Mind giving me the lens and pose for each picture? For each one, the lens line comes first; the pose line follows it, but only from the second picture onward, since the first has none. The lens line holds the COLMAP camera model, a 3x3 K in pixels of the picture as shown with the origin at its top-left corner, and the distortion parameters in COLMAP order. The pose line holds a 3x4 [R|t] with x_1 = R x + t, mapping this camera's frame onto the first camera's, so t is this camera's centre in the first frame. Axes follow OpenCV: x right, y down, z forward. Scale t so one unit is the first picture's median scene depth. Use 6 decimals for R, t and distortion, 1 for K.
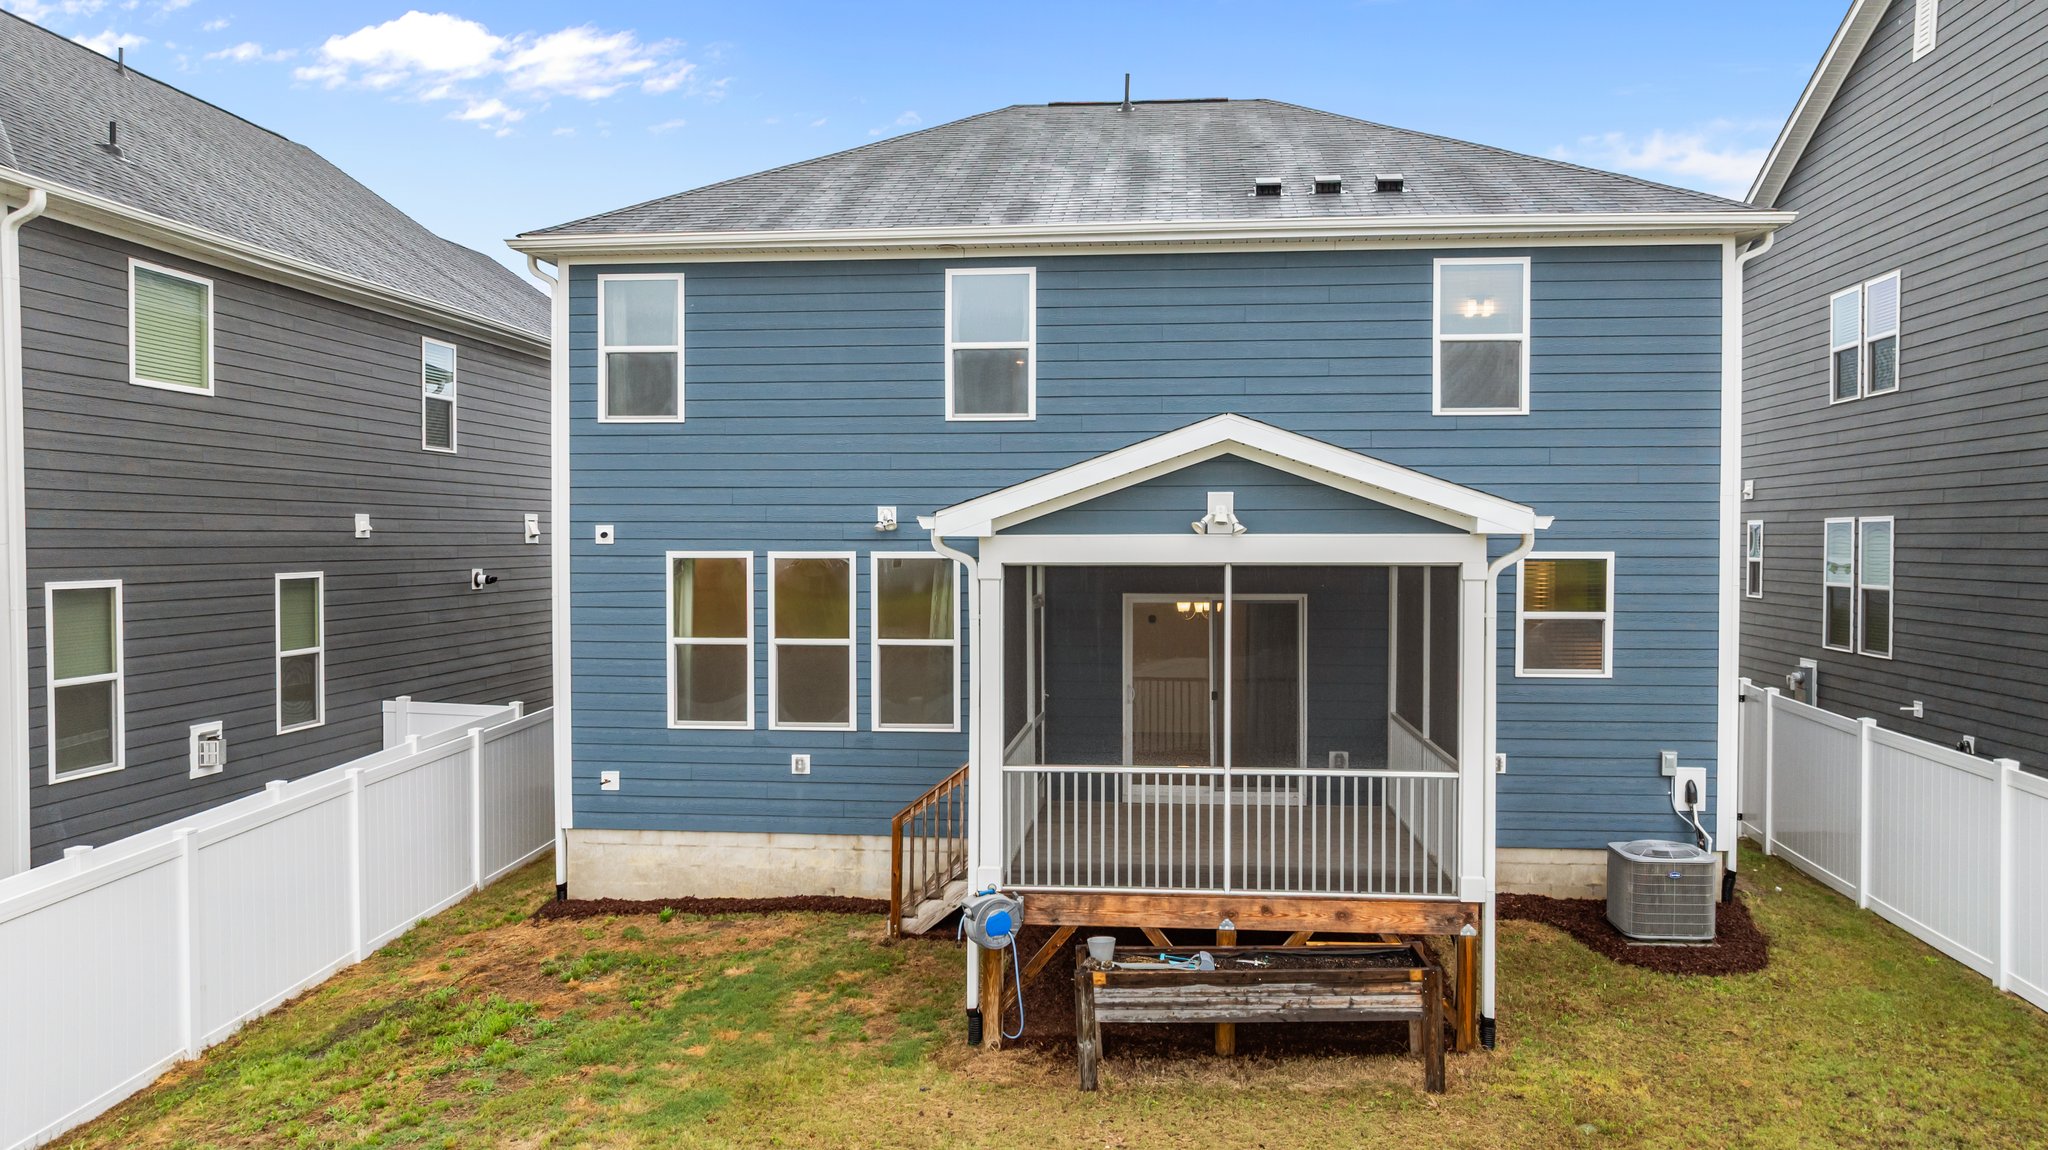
lens RADIAL K [[1444.4, 0, 1035.1], [0, 1444.4, 574.0], [0, 0, 1]] dist [-0.022066, 0.004001]
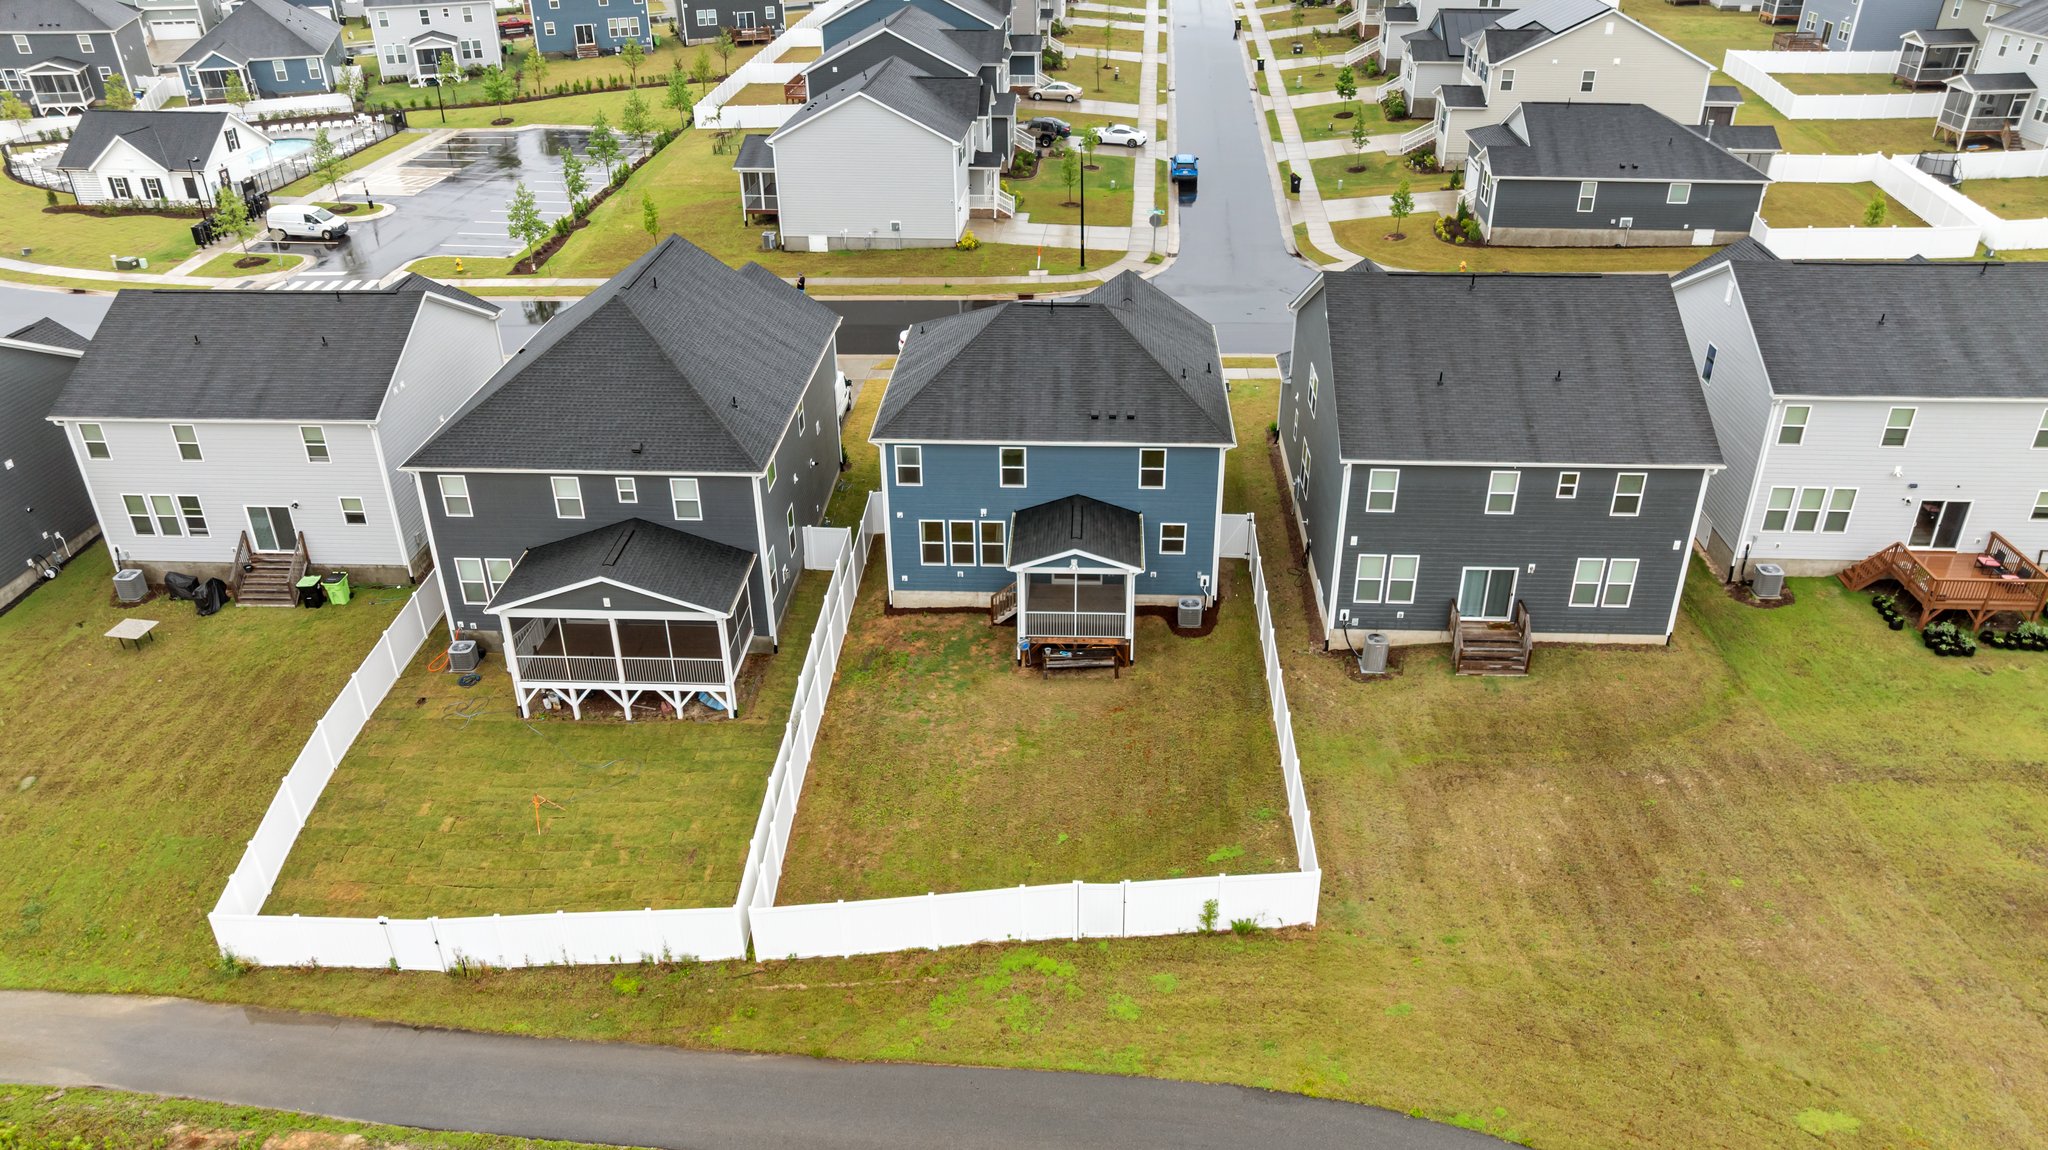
lens RADIAL K [[1444.4, 0, 1035.1], [0, 1444.4, 574.0], [0, 0, 1]] dist [-0.022066, 0.004001]
pose [[0.998421, -0.032809, 0.045603, -0.143207], [0.007991, 0.886433, 0.462789, -1.520700], [-0.055608, -0.461693, 0.885295, -2.161224]]
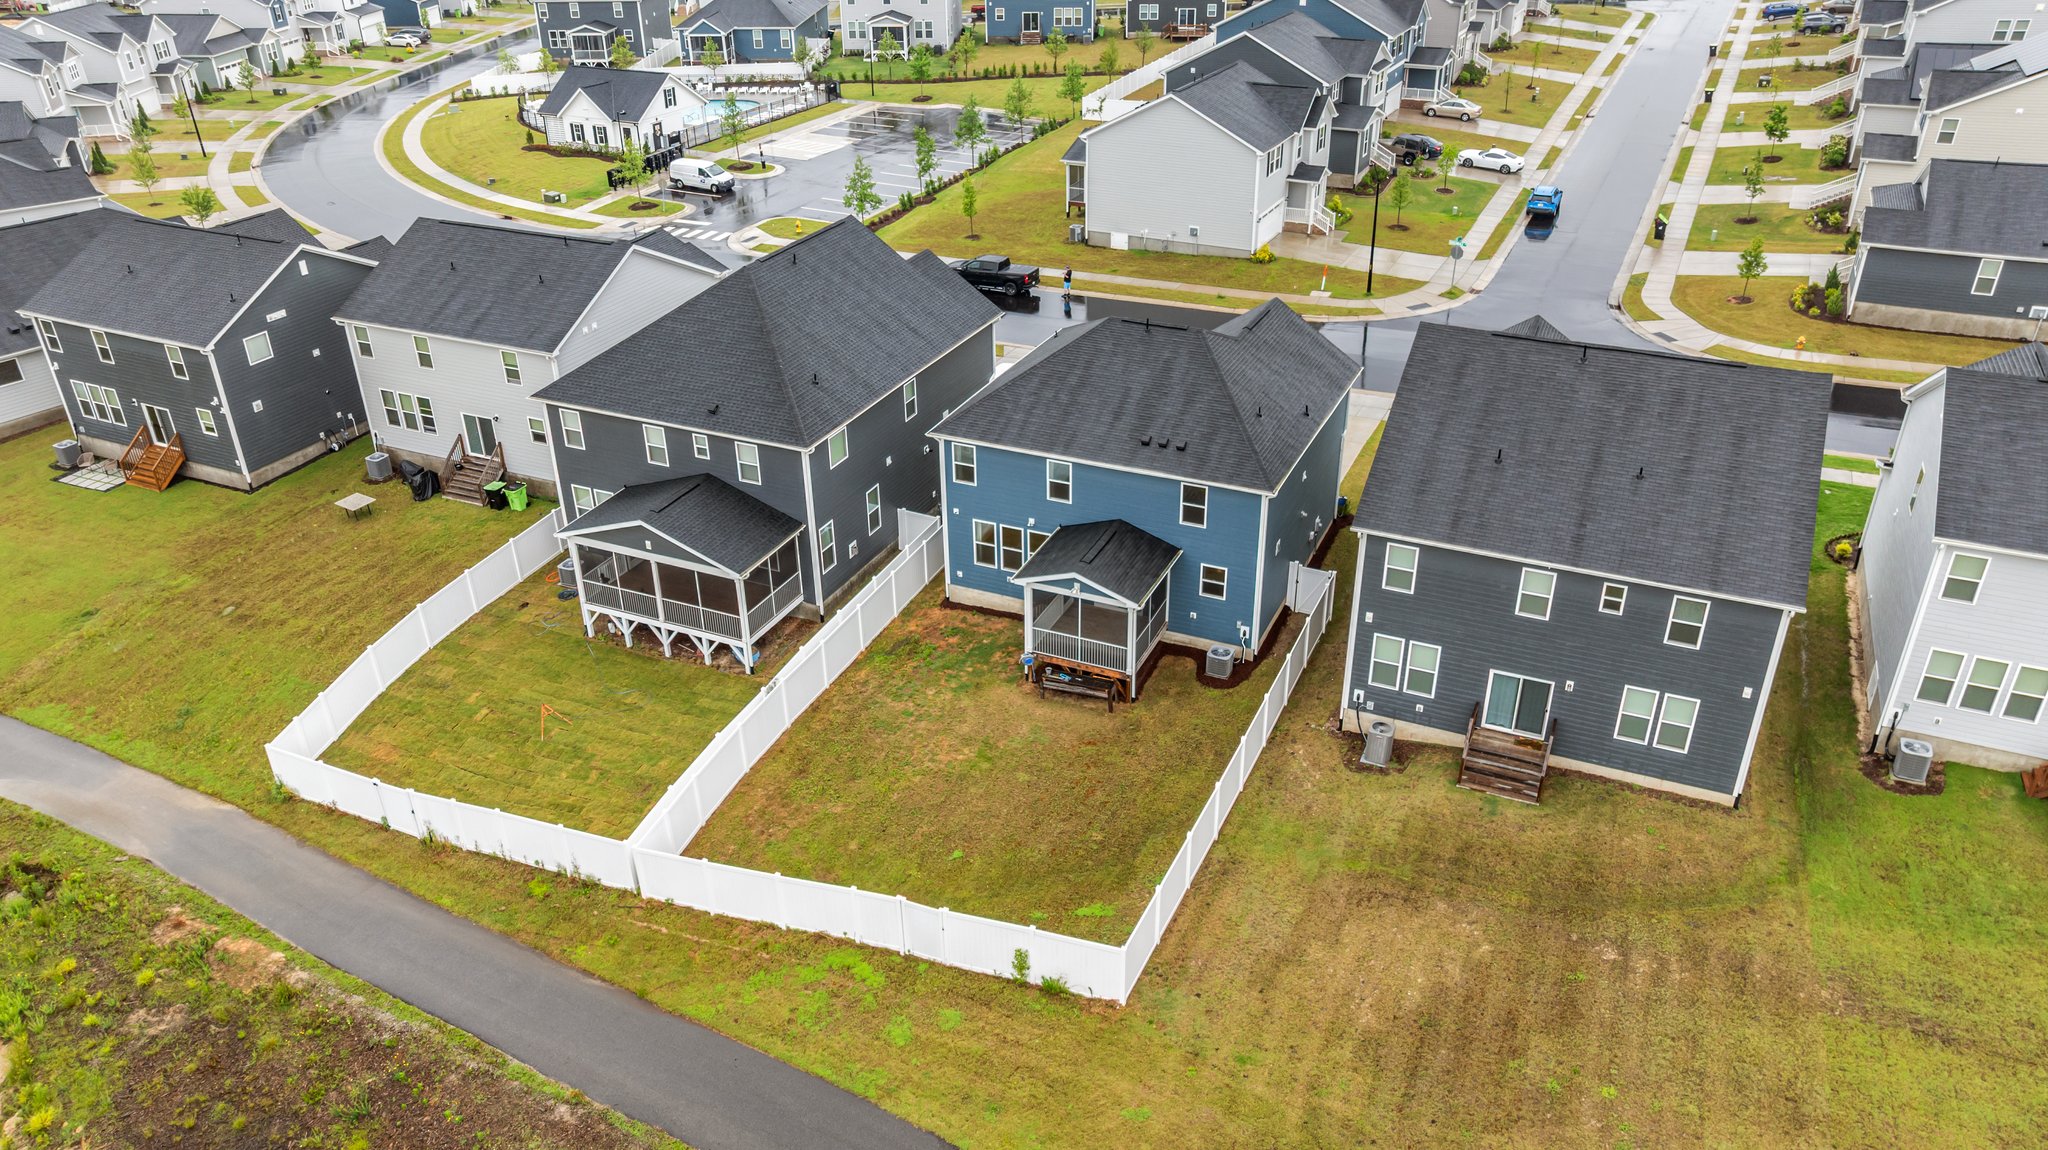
lens RADIAL K [[1444.4, 0, 1035.1], [0, 1444.4, 574.0], [0, 0, 1]] dist [-0.022066, 0.004001]
pose [[0.948480, 0.143430, -0.282511, 0.902190], [0.003767, 0.886496, 0.462721, -1.531835], [0.316813, -0.439946, 0.840284, -1.960922]]
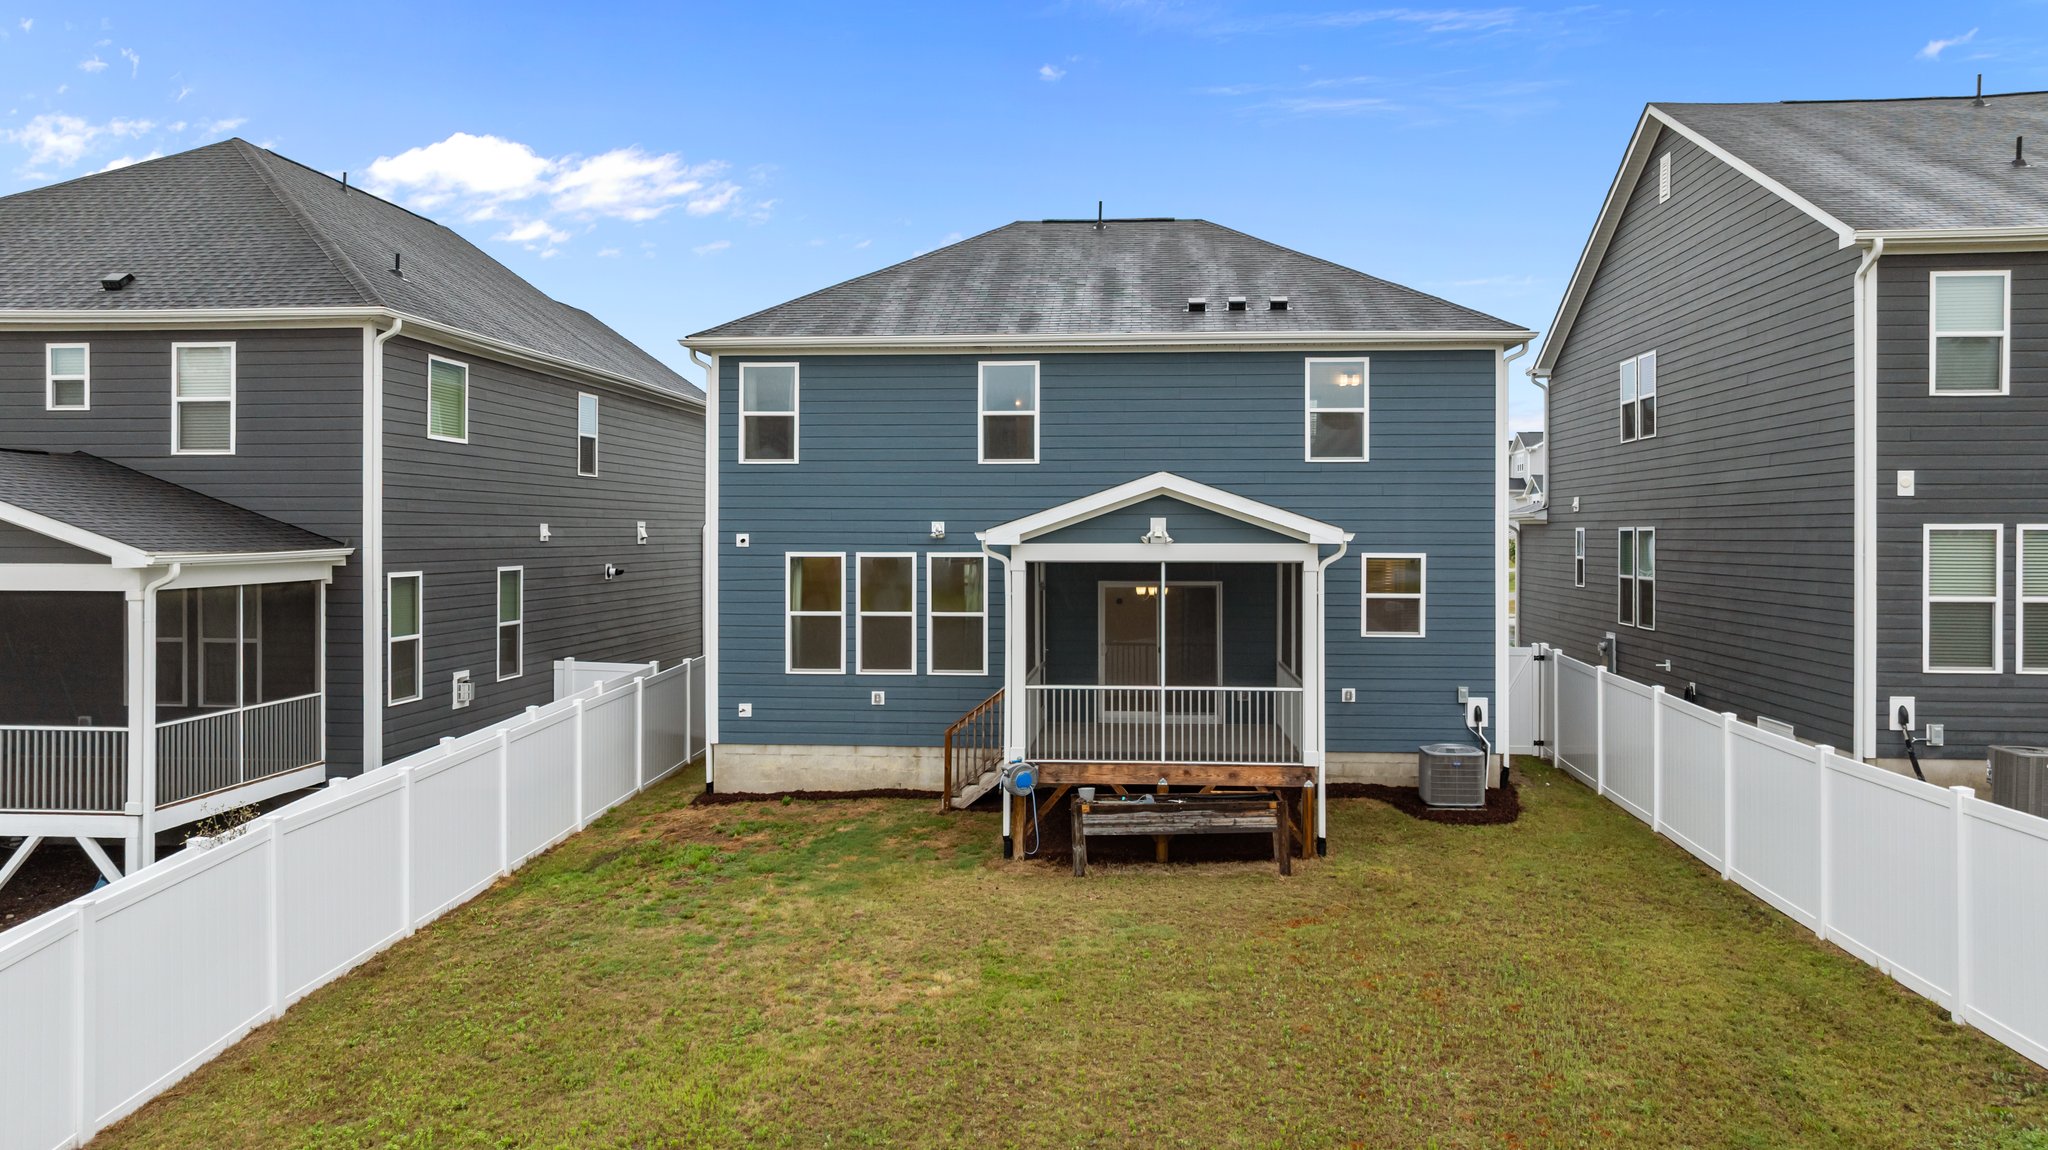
lens RADIAL K [[1452.0, 0, 1030.6], [0, 1452.0, 534.8], [0, 0, 1]] dist [-0.022154, 0.000988]
pose [[0.999845, 0.001277, 0.017584, -0.034450], [-0.000855, 0.999712, -0.023979, 0.001701], [-0.017609, 0.023960, 0.999558, -0.482342]]
